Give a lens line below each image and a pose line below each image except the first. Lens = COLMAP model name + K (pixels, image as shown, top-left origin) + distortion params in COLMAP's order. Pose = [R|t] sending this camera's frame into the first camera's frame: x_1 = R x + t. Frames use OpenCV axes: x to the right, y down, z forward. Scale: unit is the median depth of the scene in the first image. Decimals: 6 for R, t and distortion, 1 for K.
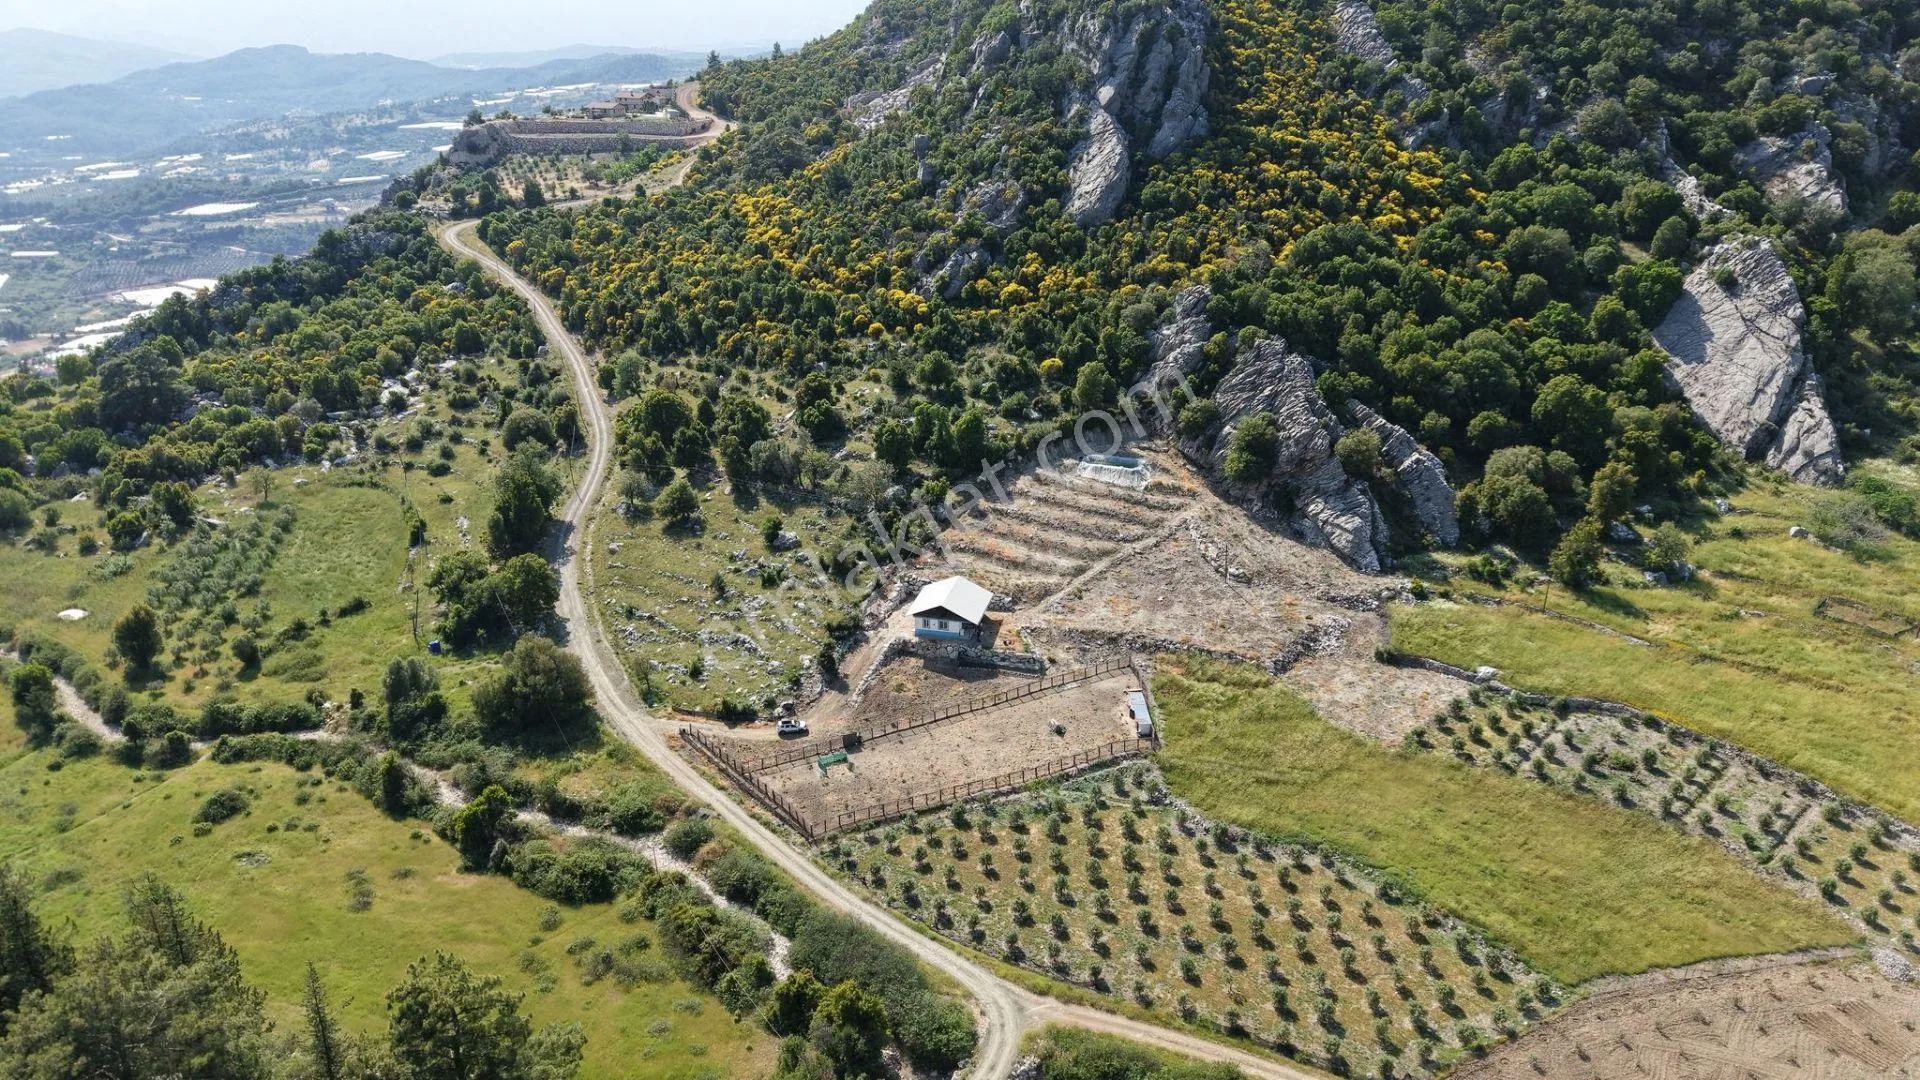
lens RADIAL K [[1280.2, 0, 959.5], [0, 1280.2, 556.3], [0, 0, 1]] dist [0.043372, -0.047416]
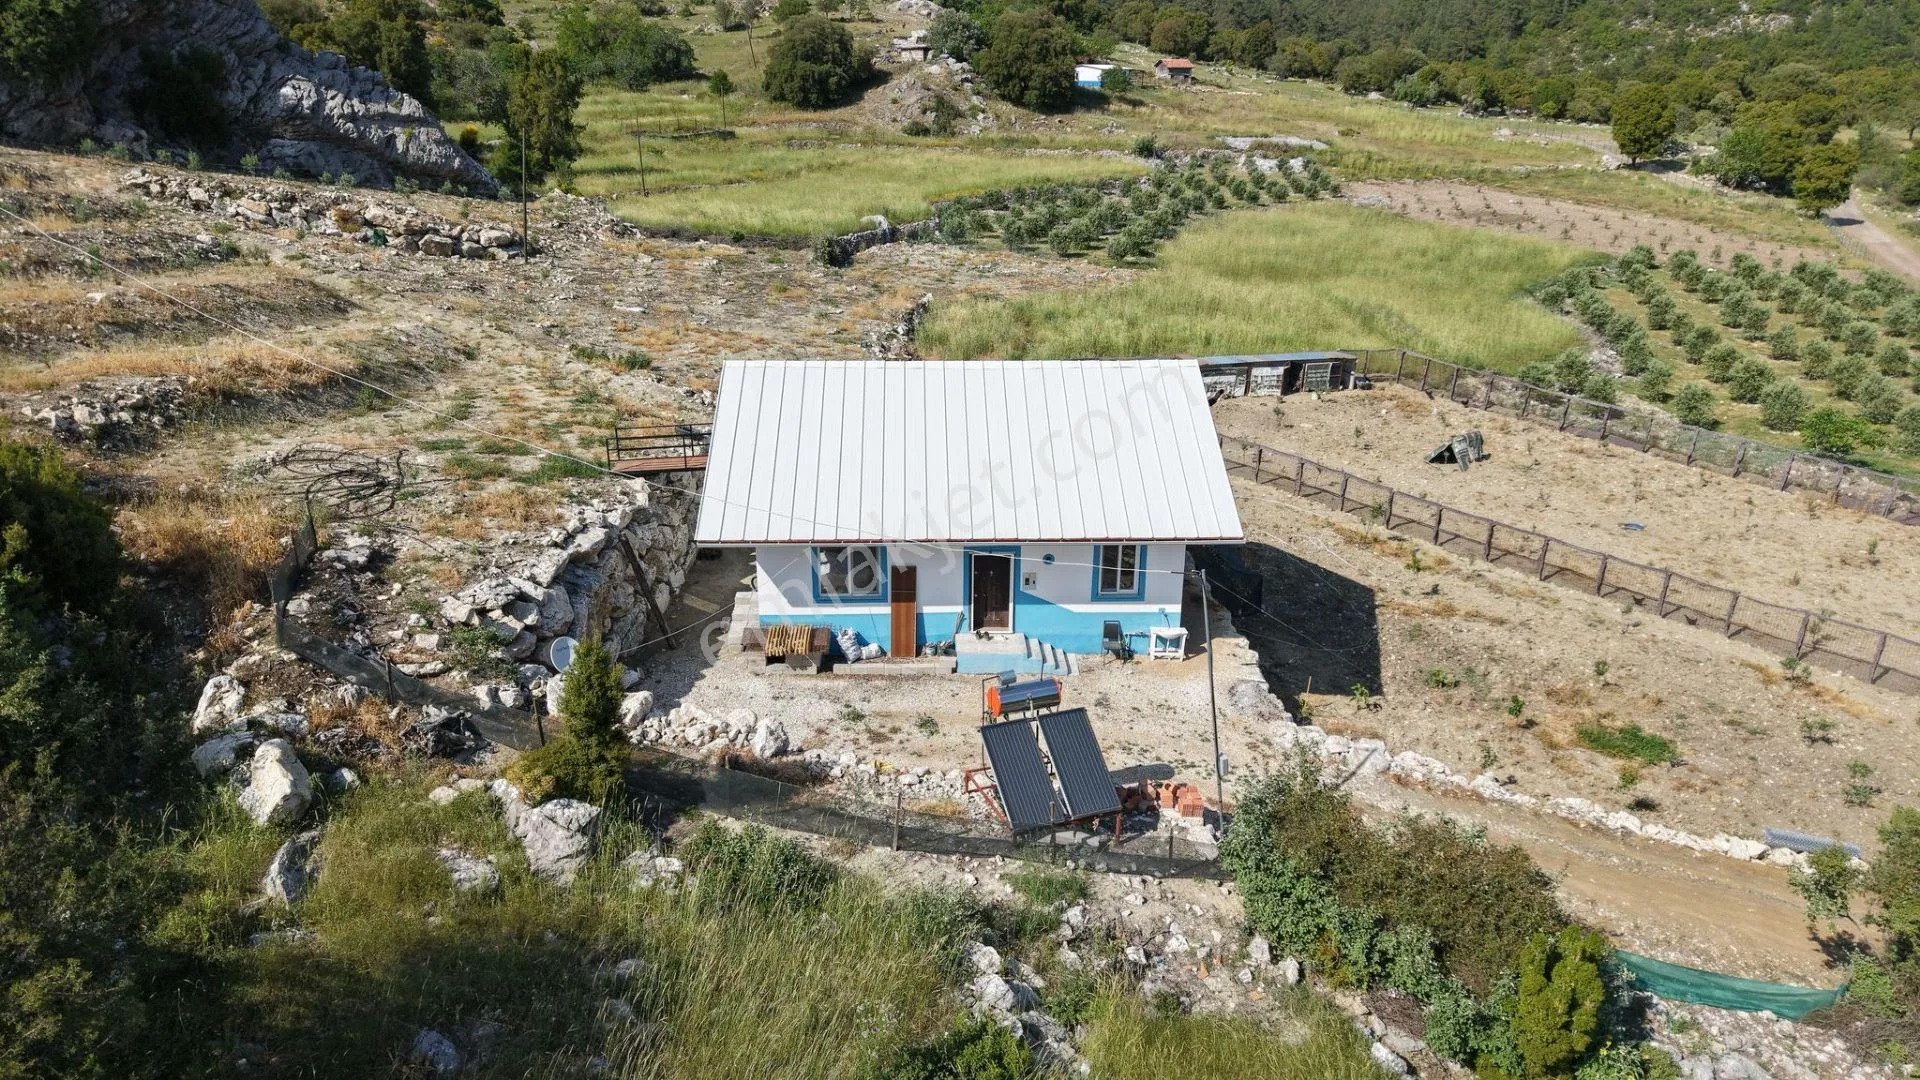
lens RADIAL K [[1280.2, 0, 966.4], [0, 1280.2, 539.6], [0, 0, 1]] dist [0.043372, -0.047416]
pose [[-0.277308, -0.341850, 0.897908, -0.147276], [0.367358, 0.825823, 0.427860, -0.021363], [-0.887777, 0.448503, -0.103426, 0.959429]]
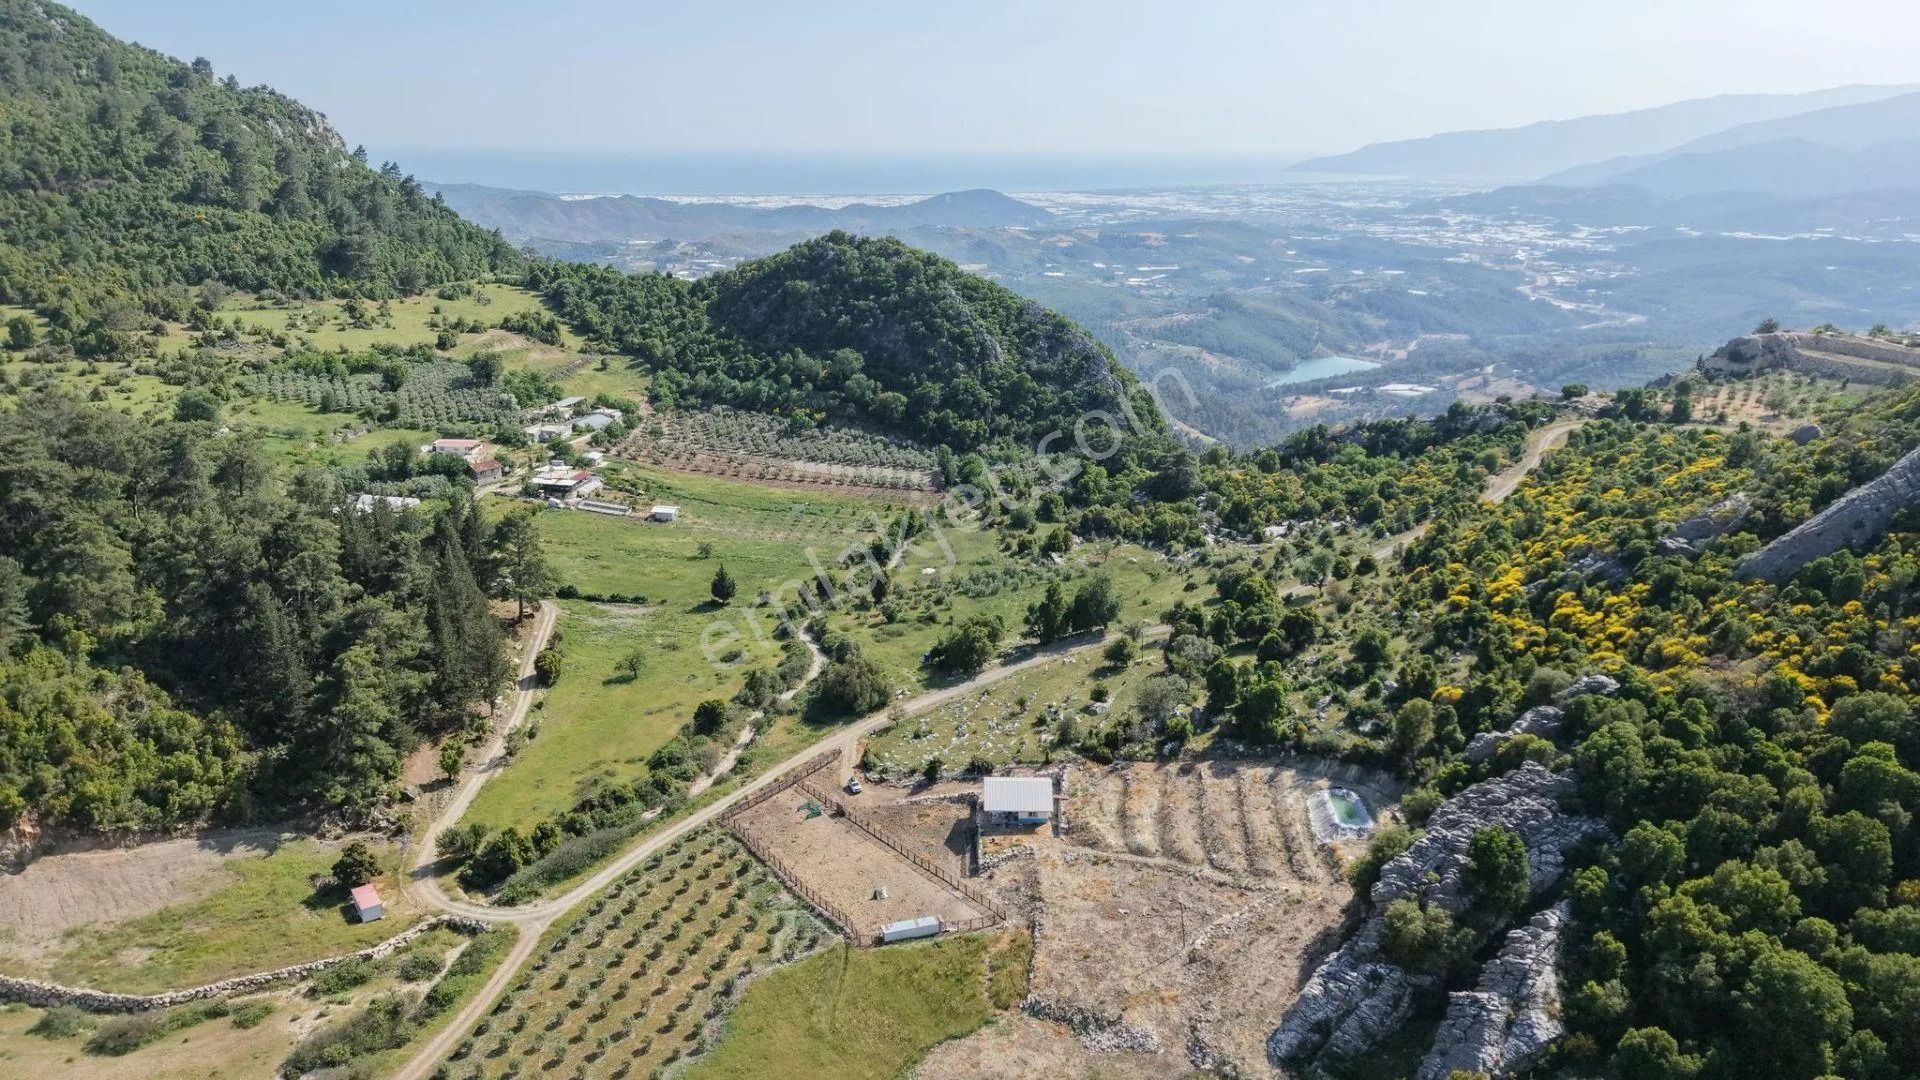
lens RADIAL K [[1272.0, 0, 964.6], [0, 1272.0, 548.0], [0, 0, 1]] dist [0.035824, -0.037097]
pose [[0.227377, 0.293202, -0.928618, 0.886049], [-0.384434, 0.903170, 0.191036, -0.326405], [0.894712, 0.313555, 0.318077, 0.508916]]
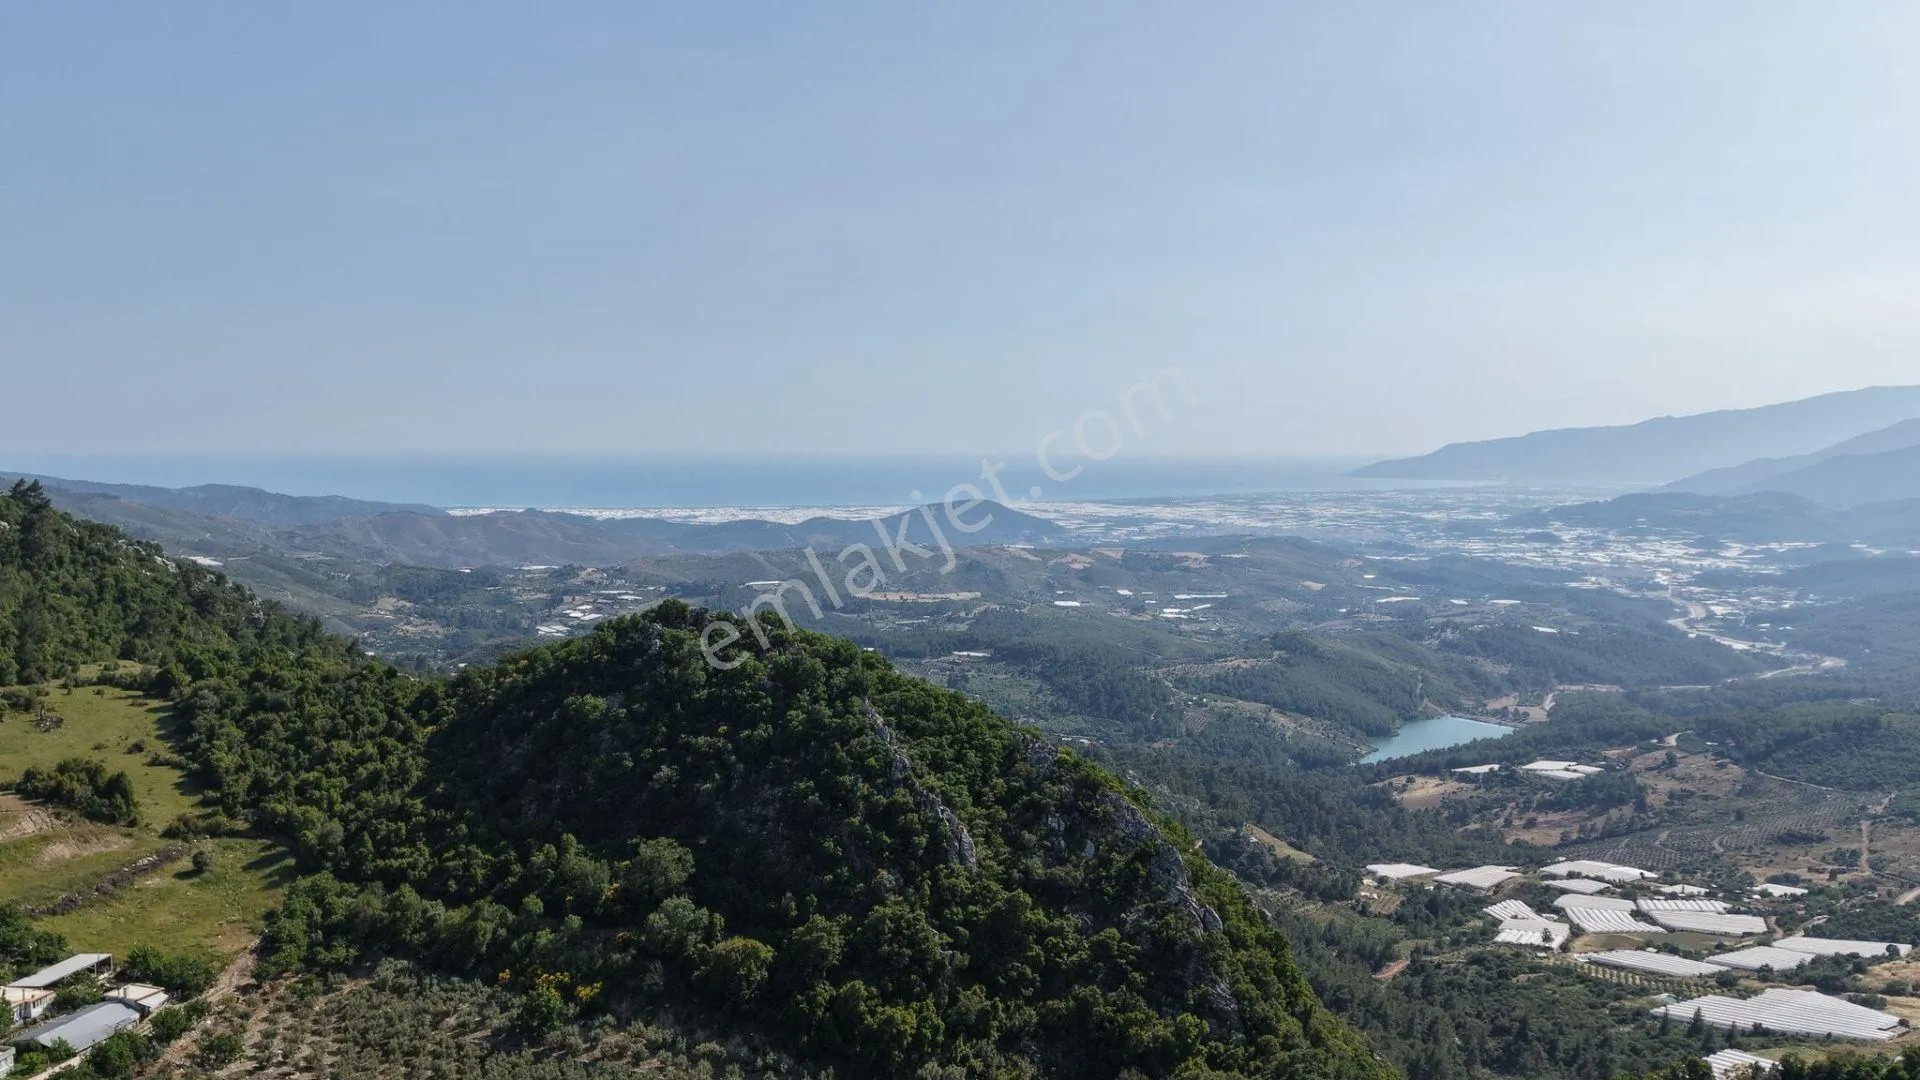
lens RADIAL K [[1626.3, 0, 974.8], [0, 1626.3, 531.9], [0, 0, 1]] dist [0.048262, -0.062096]
pose [[0.239202, 0.049923, -0.969686, 0.007178], [-0.379369, 0.924101, -0.046007, -0.435415], [0.893791, 0.378873, 0.239986, 0.750208]]
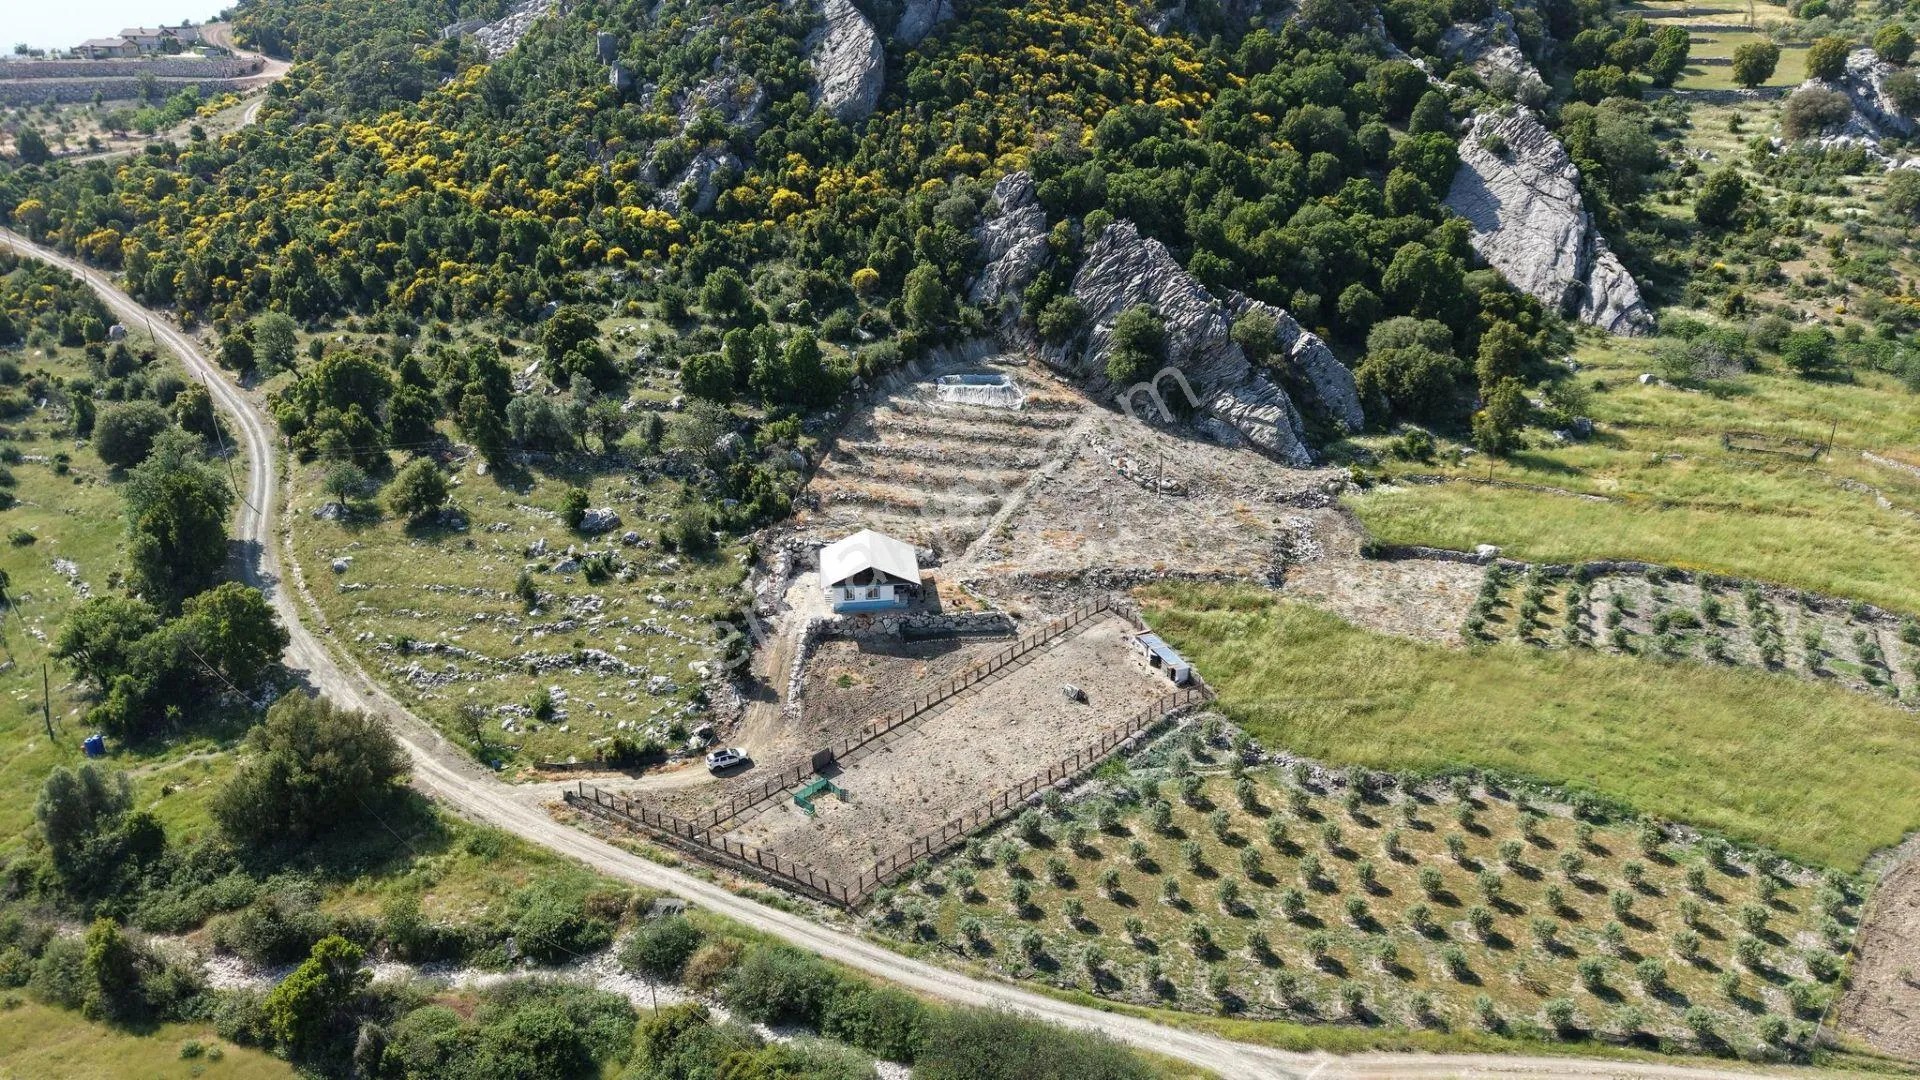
lens RADIAL K [[1280.2, 0, 963.7], [0, 1280.2, 560.1], [0, 0, 1]] dist [0.043372, -0.047416]
pose [[0.939474, -0.139576, 0.312902, -0.181063], [0.138166, 0.990047, 0.026792, 0.020285], [-0.313528, 0.018062, 0.949407, 0.242241]]
